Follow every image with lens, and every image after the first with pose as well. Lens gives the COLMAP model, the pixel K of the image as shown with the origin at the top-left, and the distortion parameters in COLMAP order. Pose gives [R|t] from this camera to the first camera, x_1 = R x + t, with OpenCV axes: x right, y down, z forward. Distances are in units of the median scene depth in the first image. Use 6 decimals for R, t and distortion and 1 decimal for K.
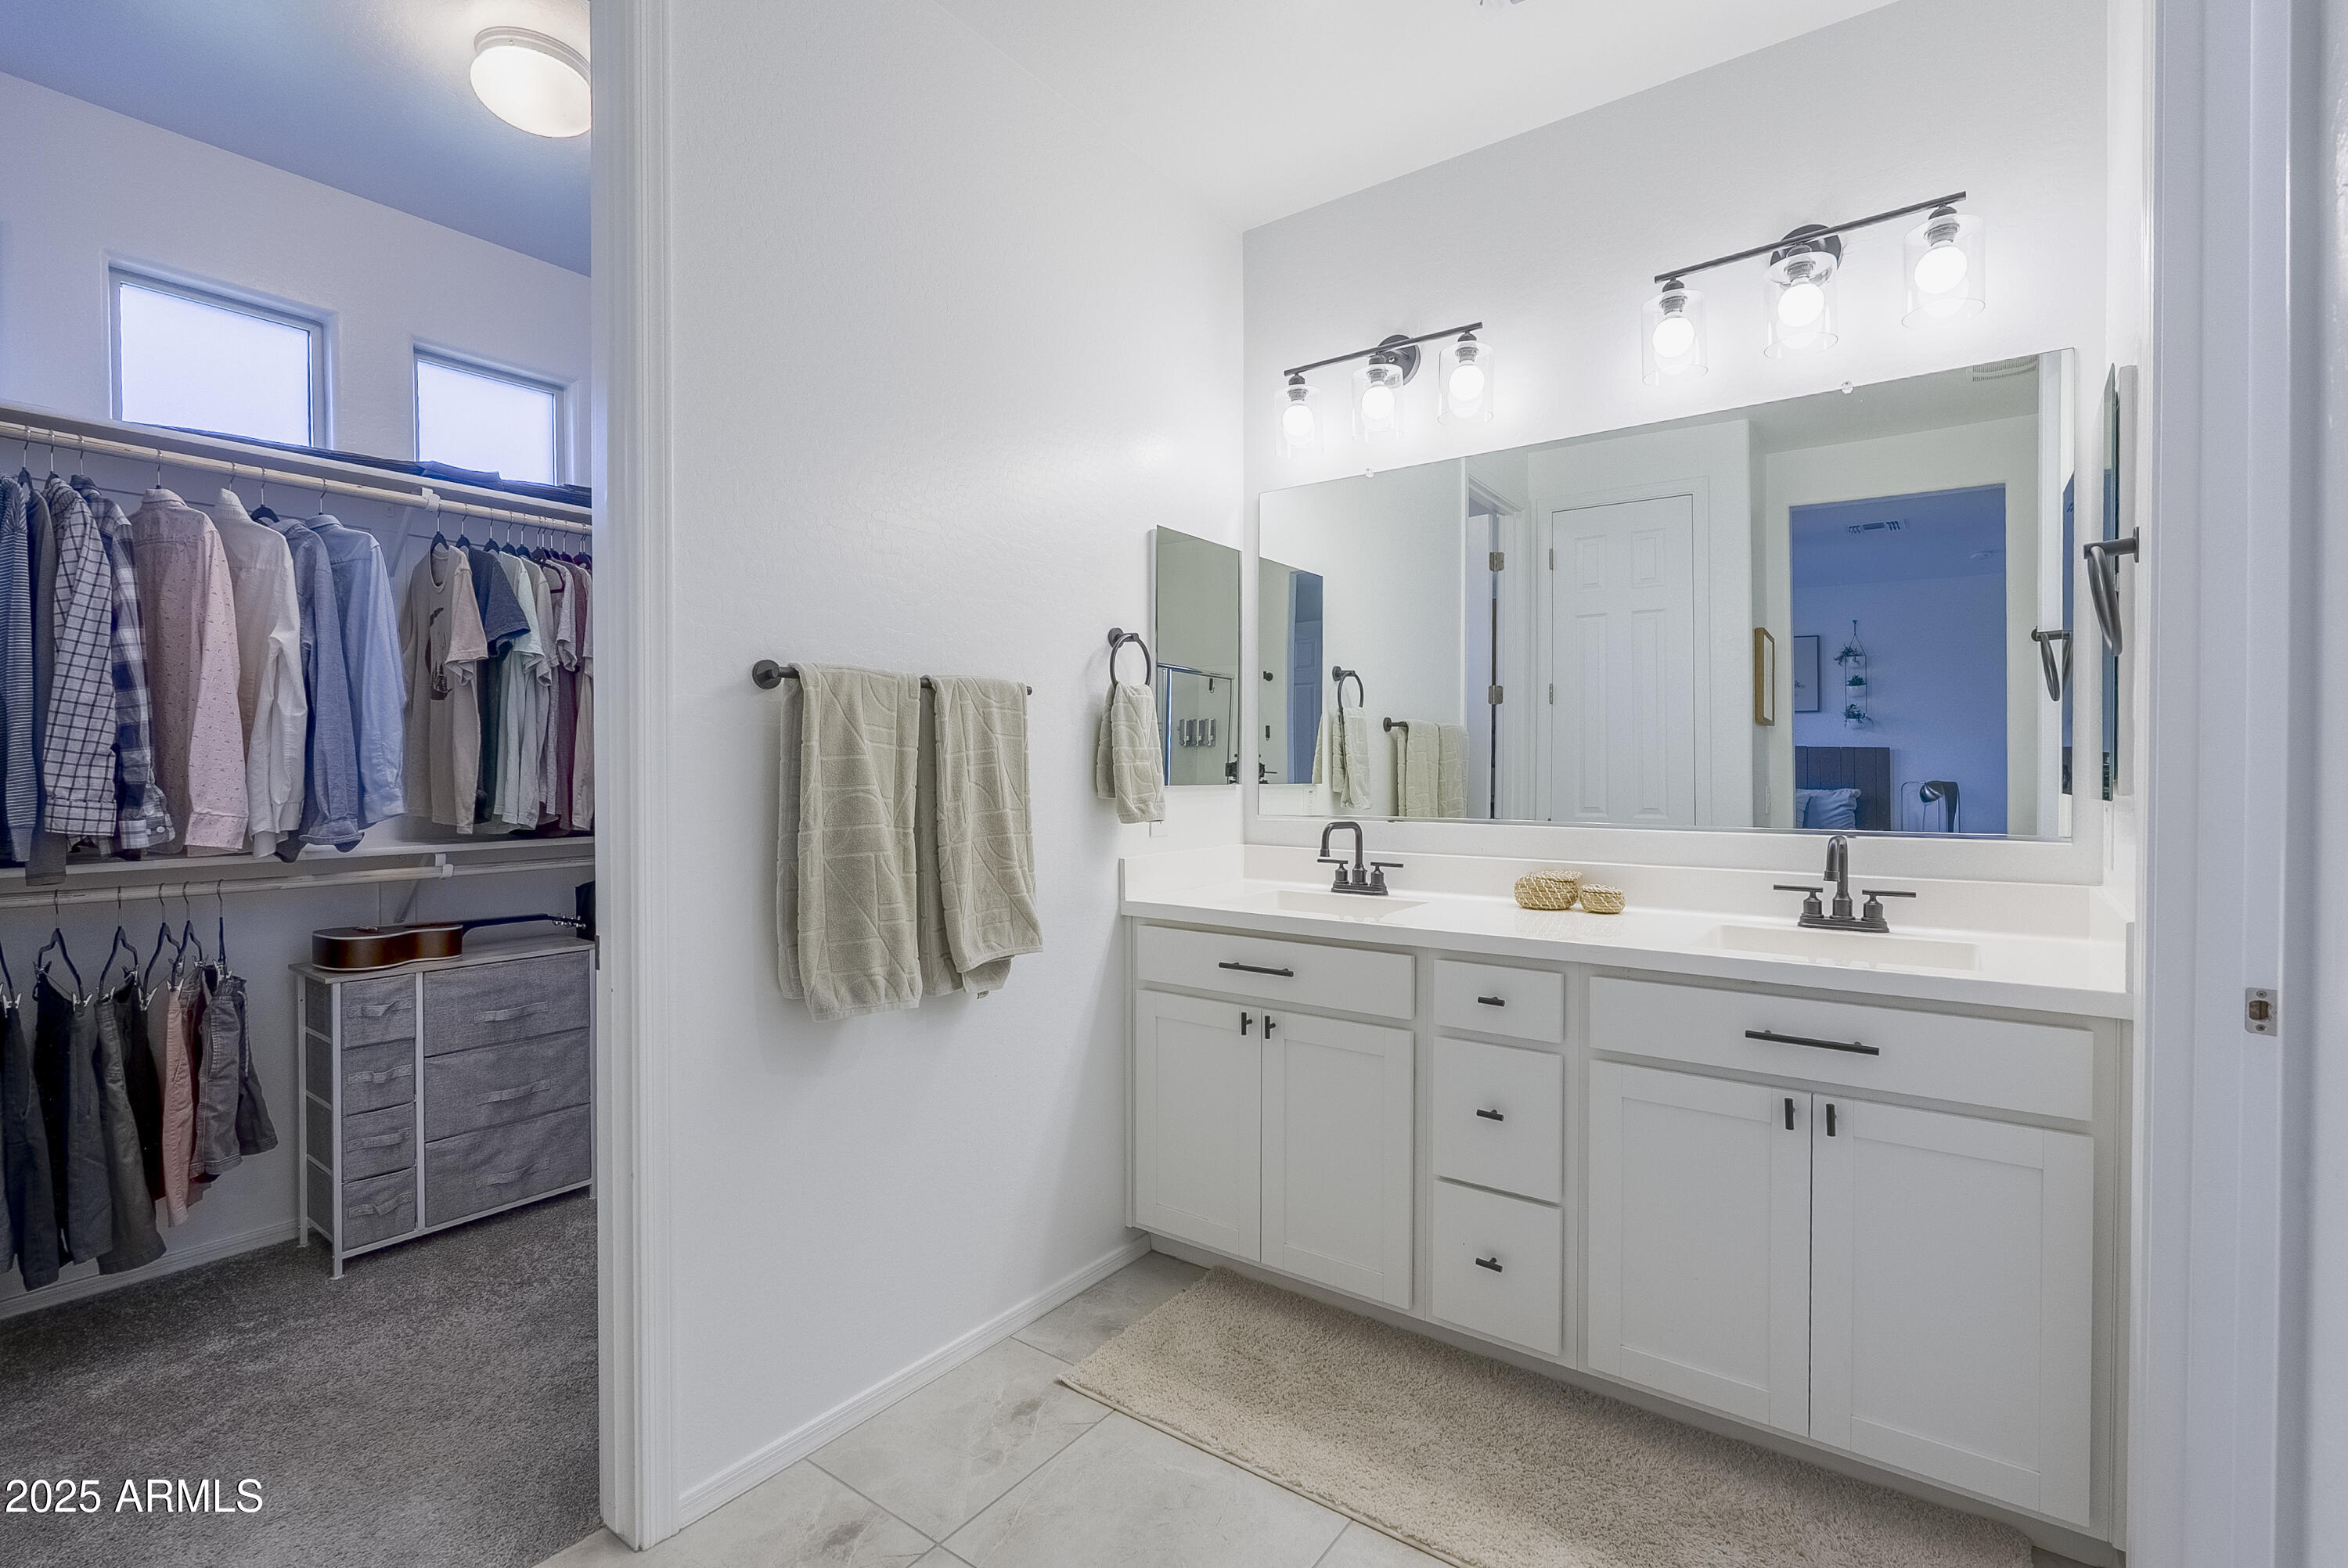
lens RADIAL K [[1056.6, 0, 1164.0], [0, 1056.6, 779.4], [0, 0, 1]] dist [-0.003344, 0.000060]
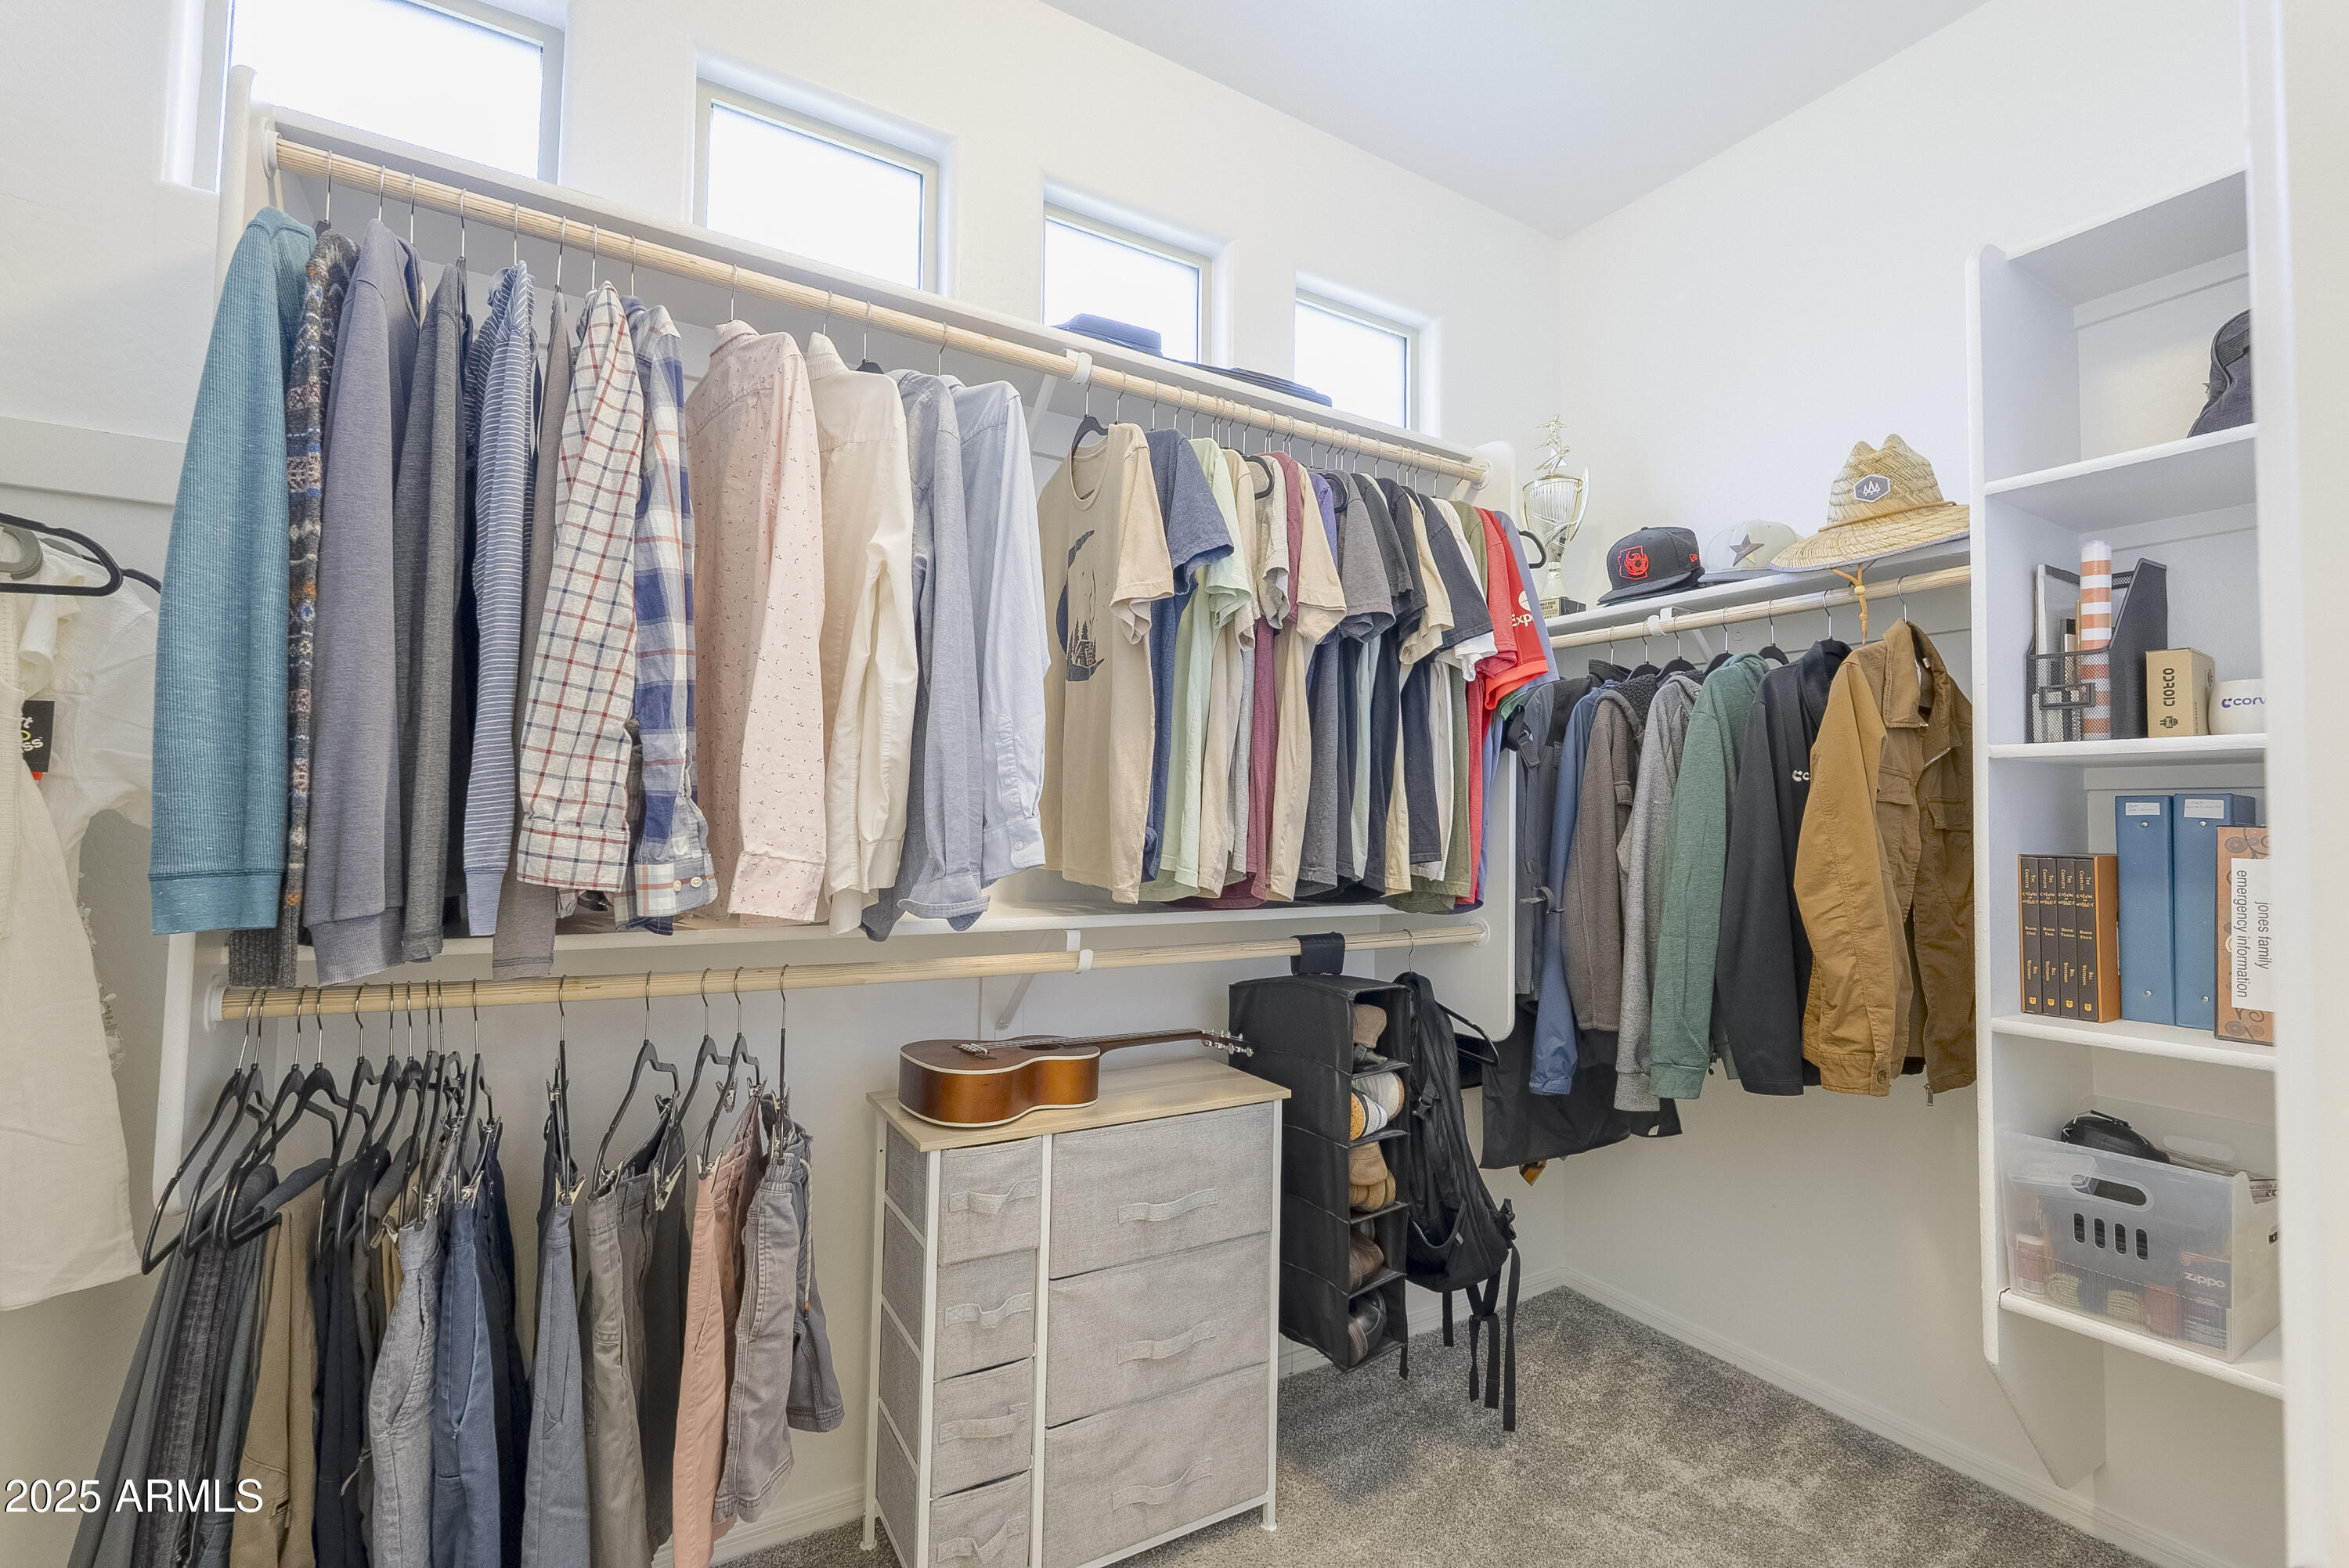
lens RADIAL K [[1057.1, 0, 1191.1], [0, 1057.1, 782.2], [0, 0, 1]] dist [-0.003344, 0.000060]
pose [[0.927520, 0.002478, -0.373765, -0.450853], [-0.022722, 0.998502, -0.049767, 0.015503], [0.373082, 0.054652, 0.926187, 0.517720]]
